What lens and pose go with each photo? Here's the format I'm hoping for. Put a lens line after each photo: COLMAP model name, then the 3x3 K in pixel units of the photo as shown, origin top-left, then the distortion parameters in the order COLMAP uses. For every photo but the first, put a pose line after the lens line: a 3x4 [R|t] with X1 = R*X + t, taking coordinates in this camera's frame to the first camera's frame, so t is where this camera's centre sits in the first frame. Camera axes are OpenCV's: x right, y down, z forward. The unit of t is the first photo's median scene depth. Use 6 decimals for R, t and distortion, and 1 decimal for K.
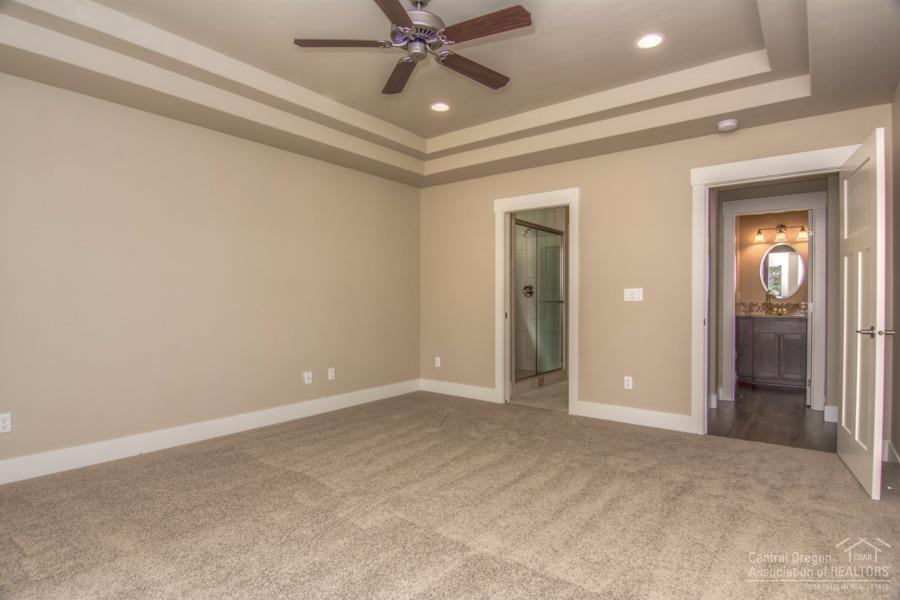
lens RADIAL K [[474.1, 0, 450.0], [0, 474.1, 300.0], [0, 0, 1]] dist [-0.001008, -0.016954]
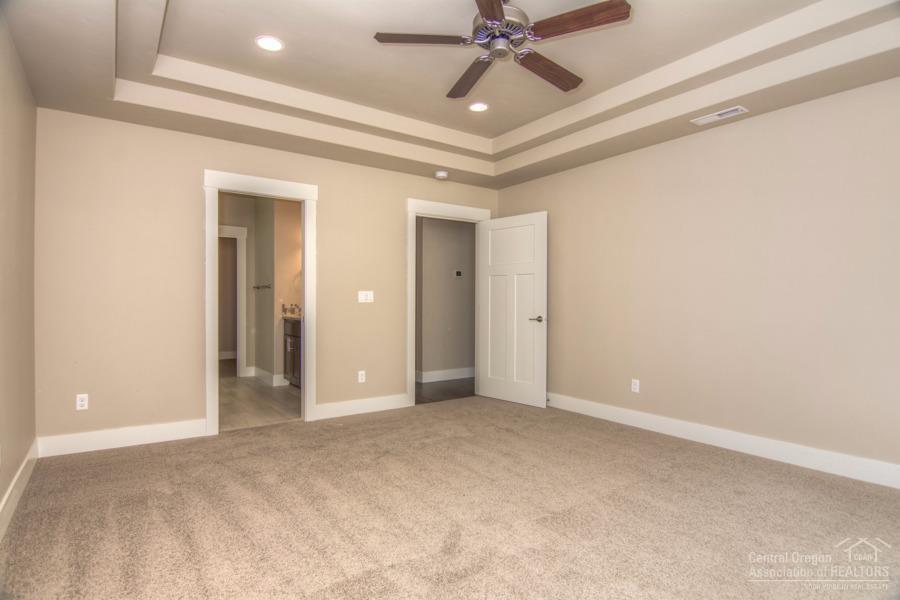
lens RADIAL K [[474.1, 0, 450.0], [0, 474.1, 300.0], [0, 0, 1]] dist [-0.001008, -0.016954]
pose [[0.283328, 0.004342, 0.959013, -0.642119], [-0.005726, 0.999980, -0.002836, -0.001464], [-0.959006, -0.004688, 0.283347, 0.510056]]
